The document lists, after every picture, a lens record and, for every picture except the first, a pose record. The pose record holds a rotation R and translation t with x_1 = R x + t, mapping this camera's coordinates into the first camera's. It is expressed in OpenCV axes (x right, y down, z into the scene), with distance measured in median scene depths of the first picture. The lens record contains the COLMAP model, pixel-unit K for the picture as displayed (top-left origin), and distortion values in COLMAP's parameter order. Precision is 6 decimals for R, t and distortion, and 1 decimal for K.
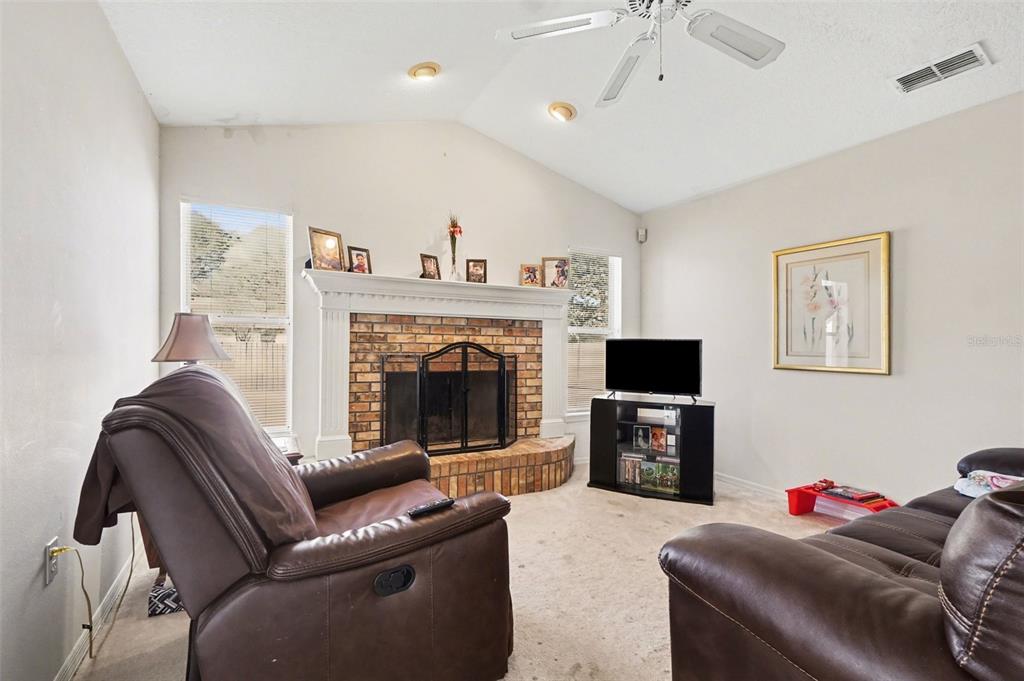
lens RADIAL K [[441.7, 0, 515.9], [0, 441.7, 342.8], [0, 0, 1]] dist [0.000964, -0.000685]
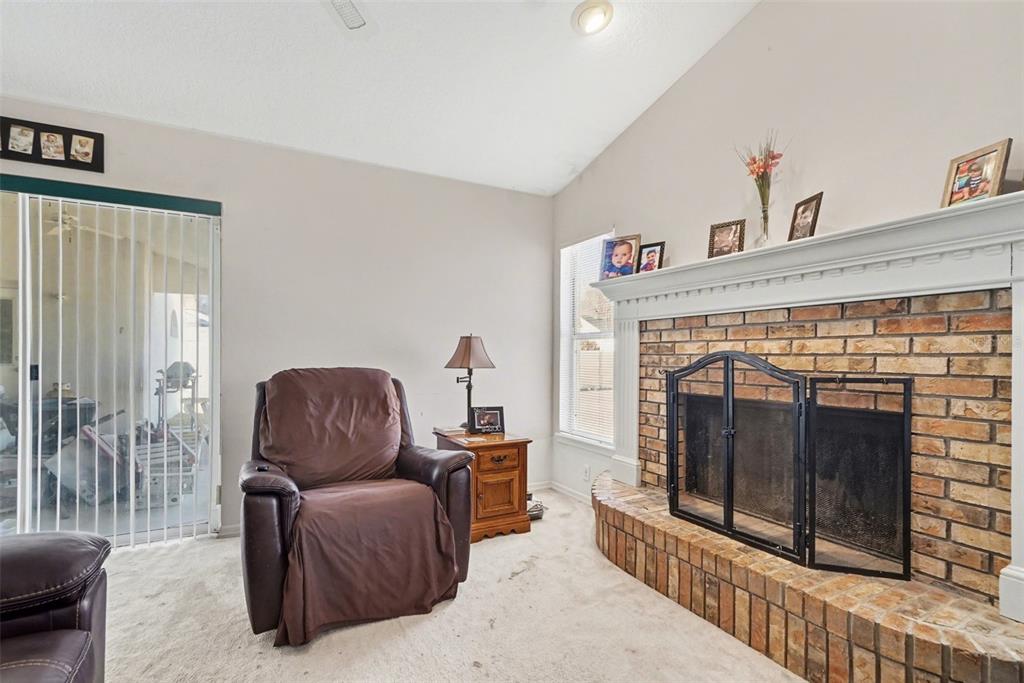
lens RADIAL K [[473.2, 0, 508.6], [0, 473.2, 341.8], [0, 0, 1]] dist [0.000552, -0.000940]
pose [[0.000399, -0.043504, -0.999053, 0.516131], [-0.000025, 0.999053, -0.043504, 0.013443], [1.000000, 0.000042, 0.000397, 0.679330]]
